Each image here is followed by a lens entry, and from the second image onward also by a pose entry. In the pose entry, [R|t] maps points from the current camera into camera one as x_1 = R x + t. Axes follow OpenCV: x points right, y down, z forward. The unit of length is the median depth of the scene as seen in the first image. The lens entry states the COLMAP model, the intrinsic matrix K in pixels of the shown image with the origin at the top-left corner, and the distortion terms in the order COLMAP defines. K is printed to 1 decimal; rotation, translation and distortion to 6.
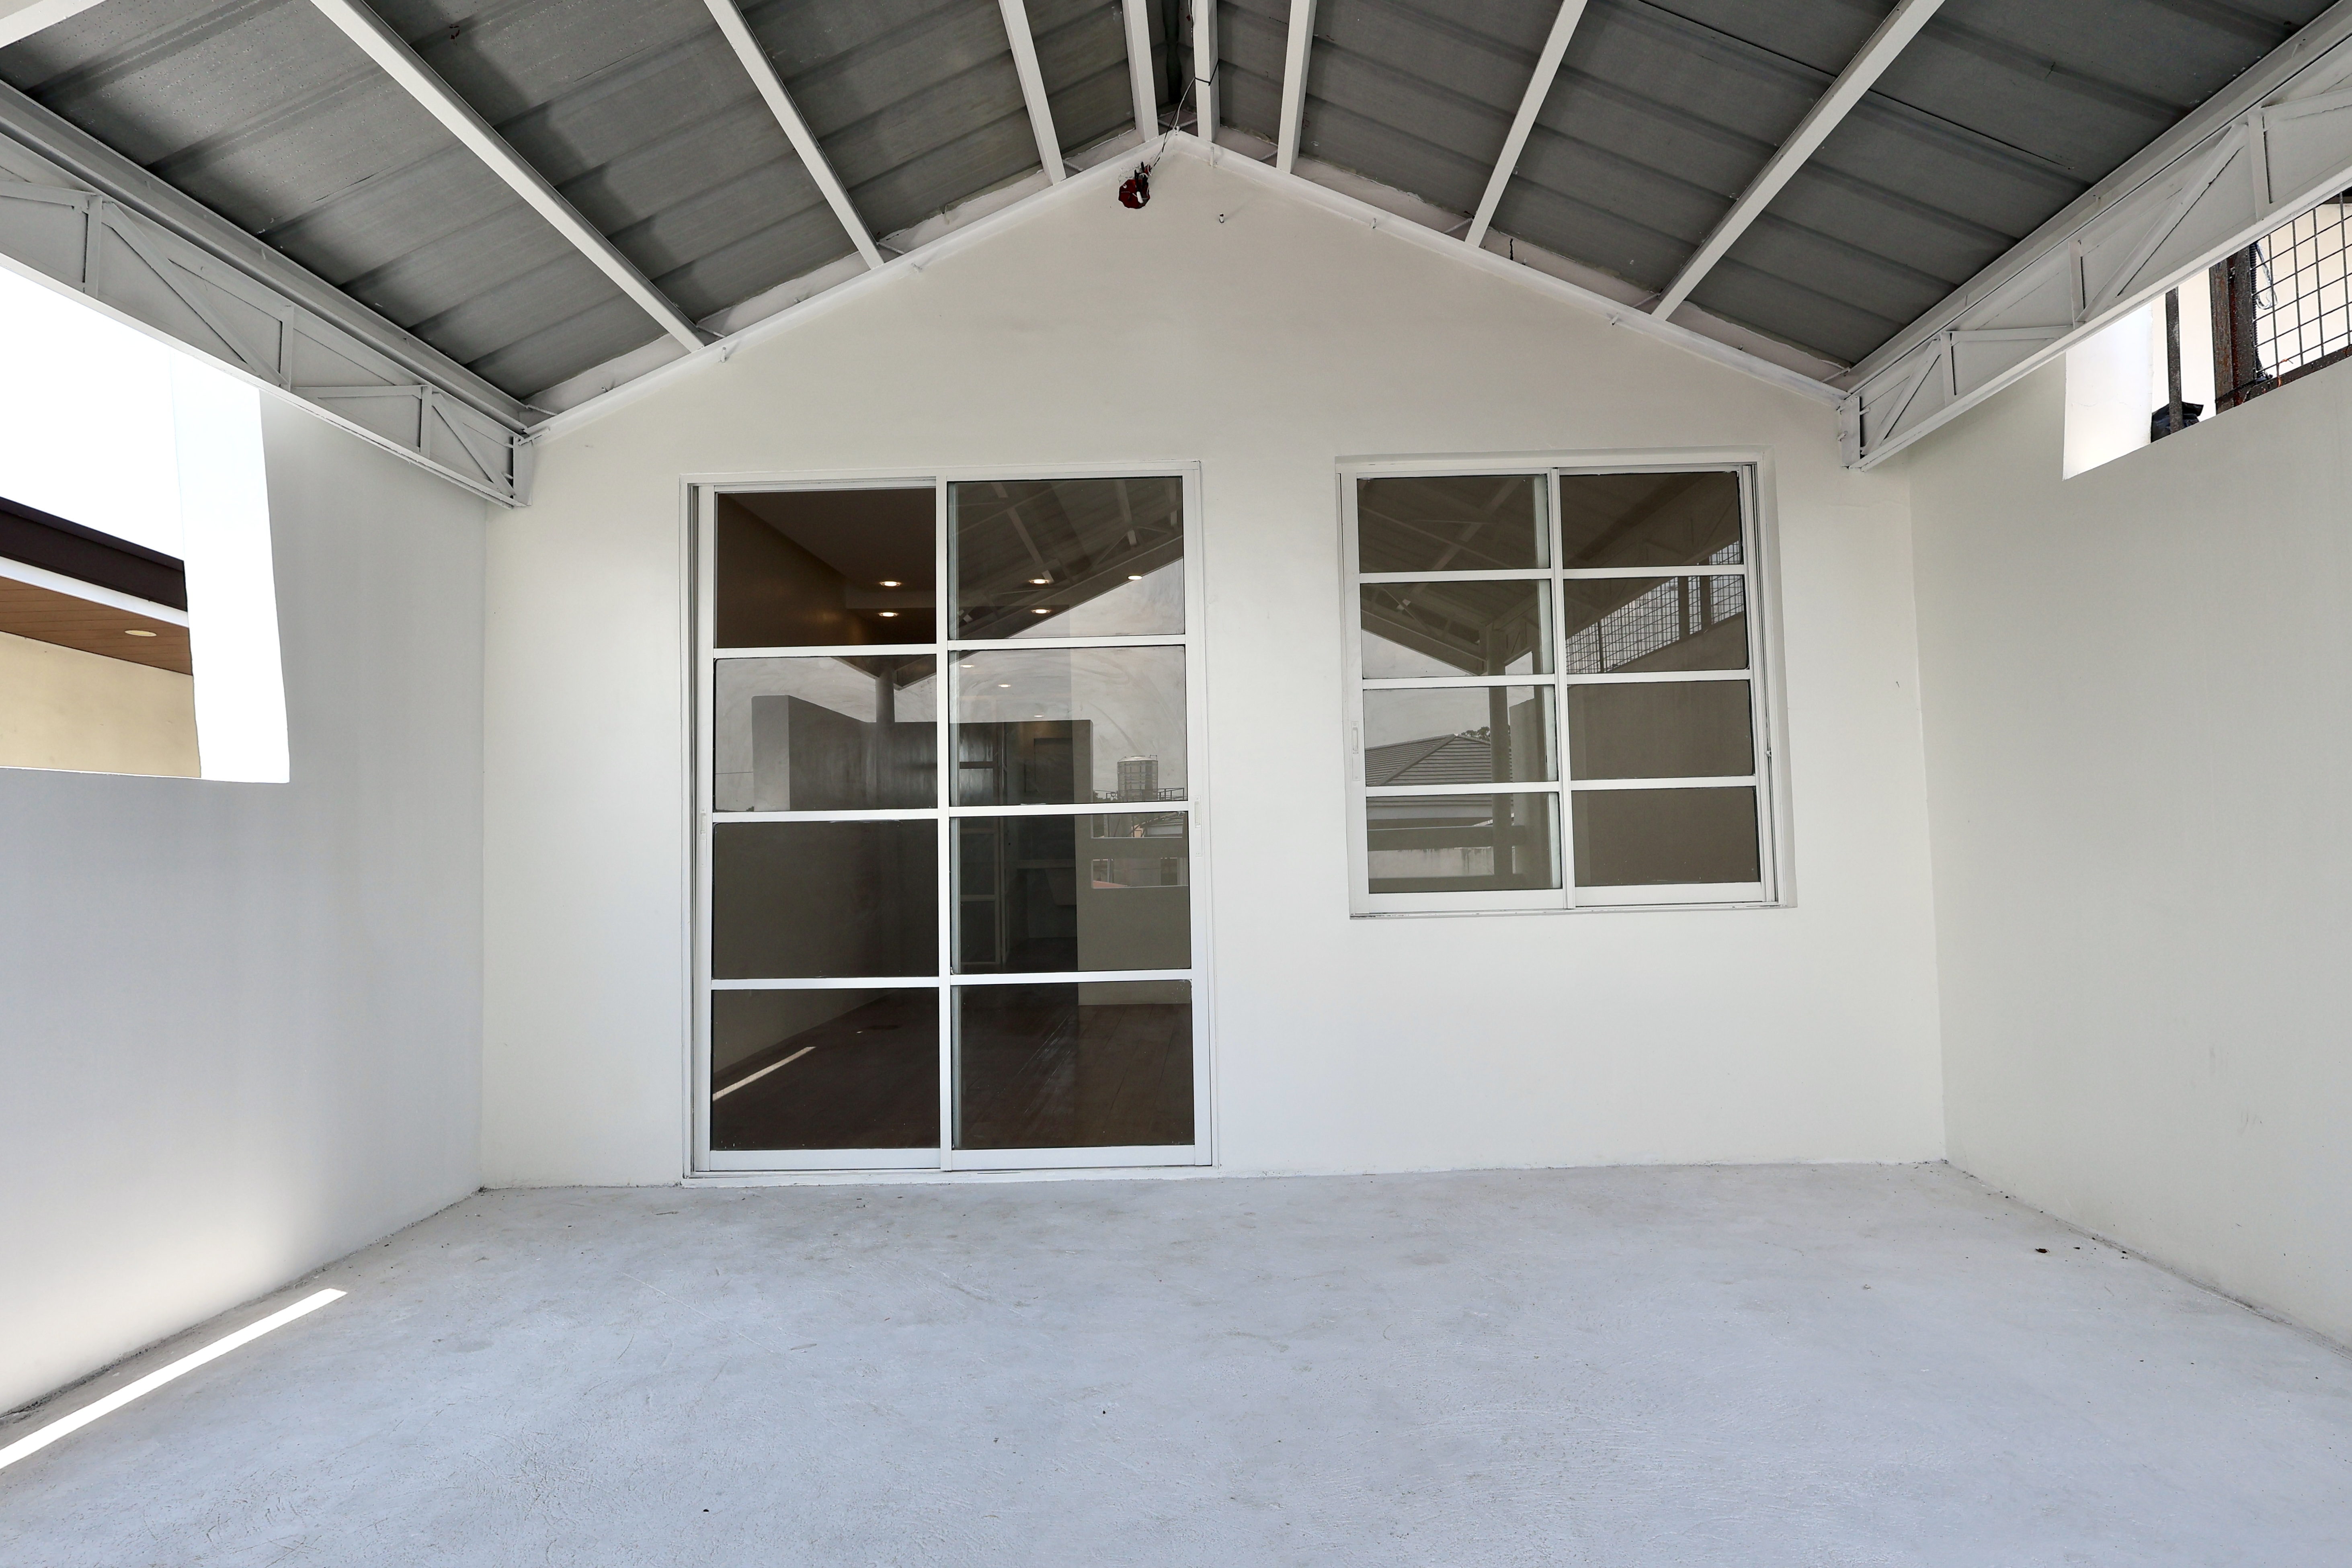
lens RADIAL K [[1256.2, 0, 1176.0], [0, 1256.2, 784.0], [0, 0, 1]] dist [-0.006160, 0.000516]
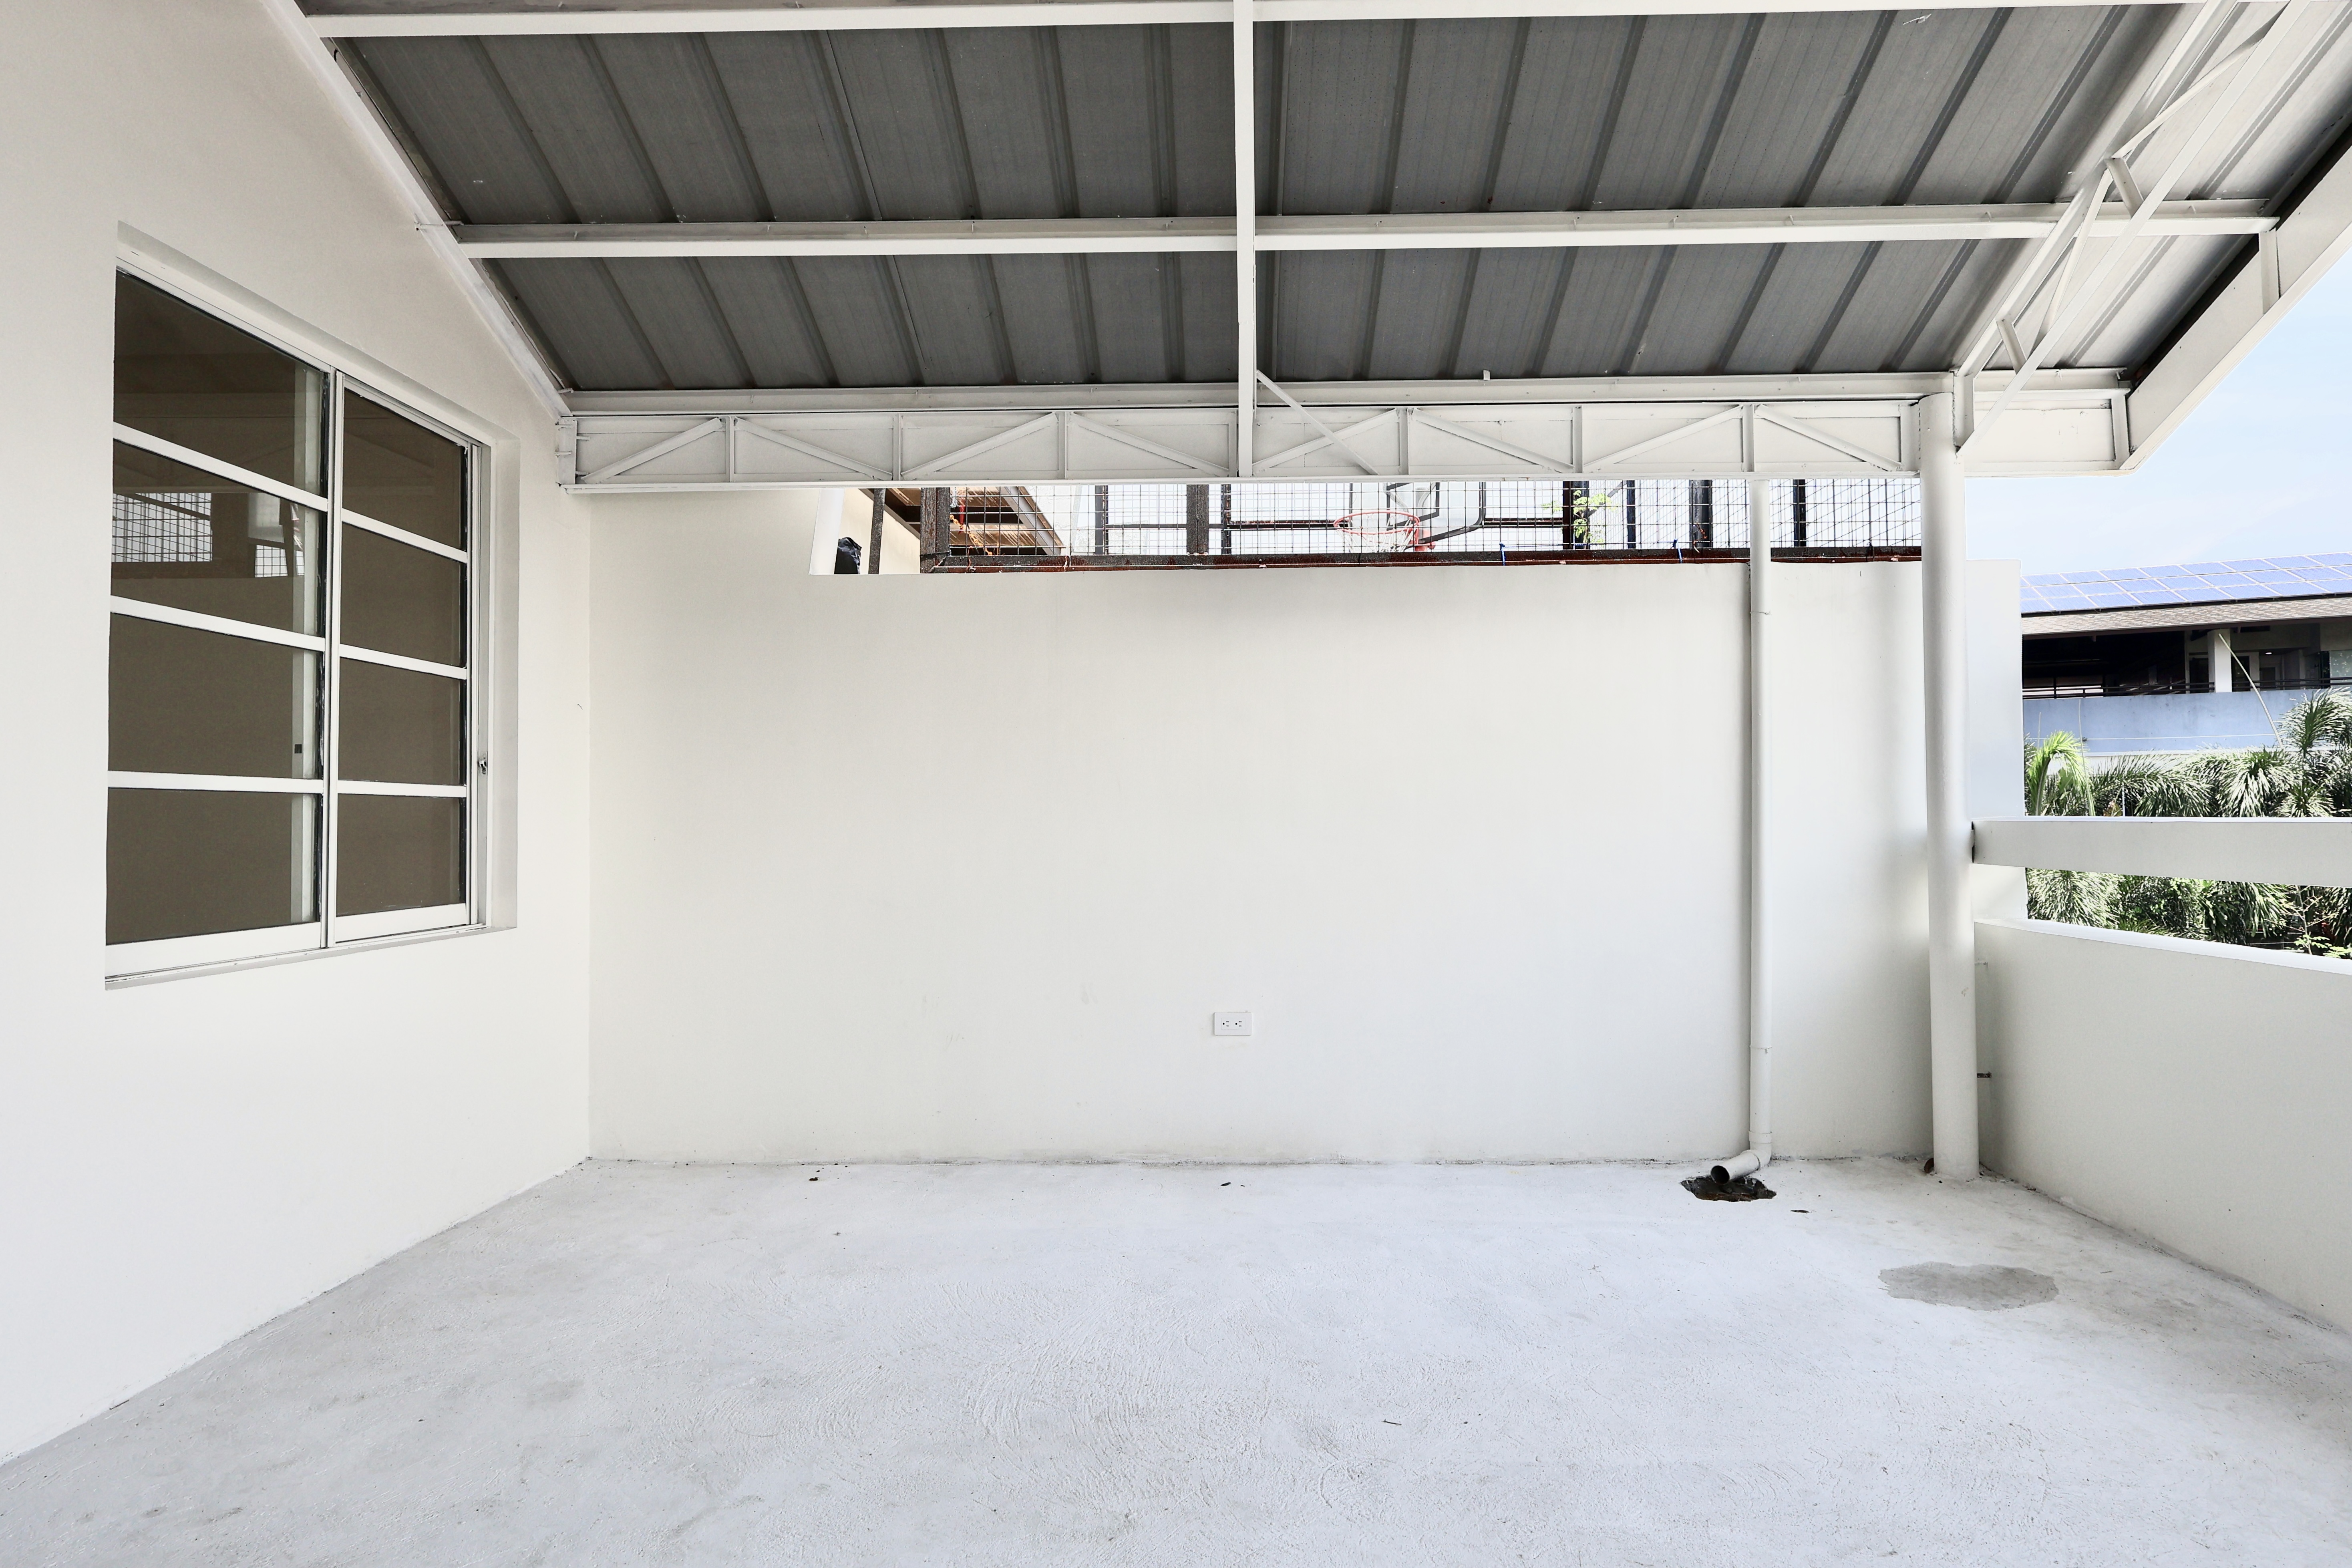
lens RADIAL K [[1290.7, 0, 1215.9], [0, 1290.7, 795.0], [0, 0, 1]] dist [-0.001308, 0.000098]
pose [[-0.005525, 0.042159, 0.999096, -0.496342], [-0.039164, 0.998335, -0.042343, 0.018778], [-0.999218, -0.039362, -0.003865, 0.481458]]
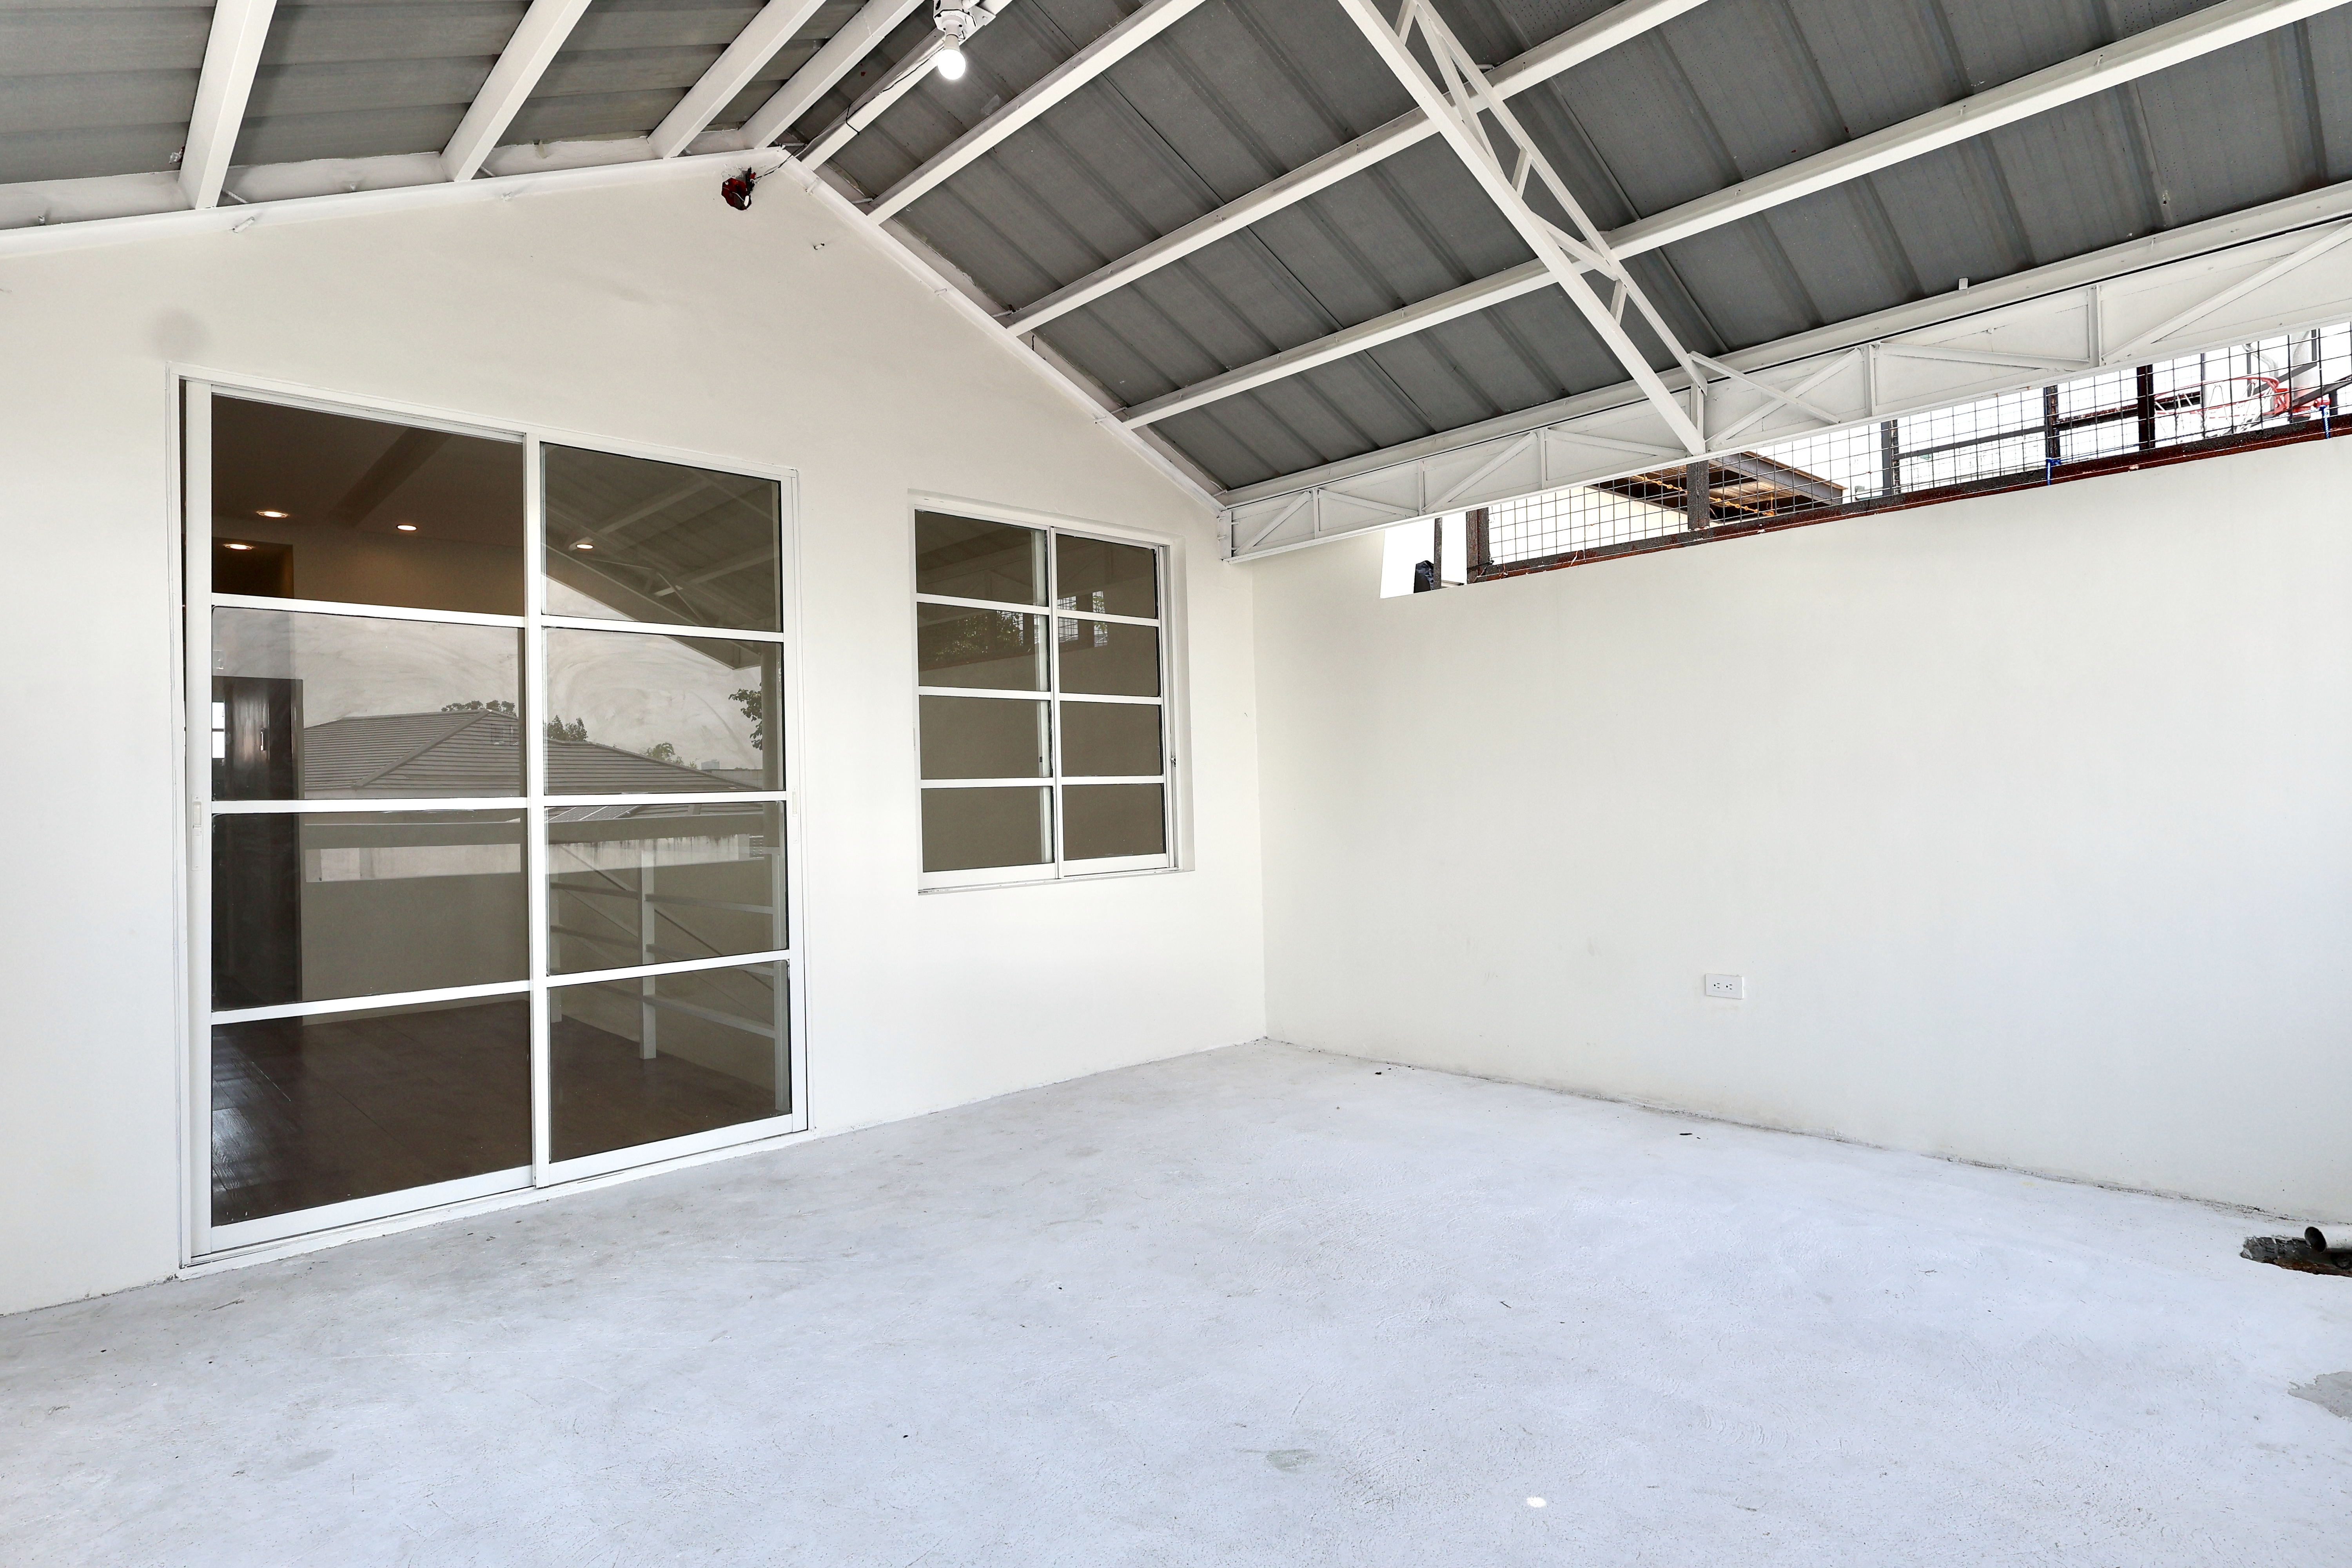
lens RADIAL K [[1242.7, 0, 1148.9], [0, 1242.7, 788.1], [0, 0, 1]] dist [-0.008814, 0.001318]
pose [[0.724861, 0.008826, 0.688838, -0.502203], [-0.021327, 0.999726, 0.009634, -0.005966], [-0.688565, -0.021674, 0.724851, 0.033116]]
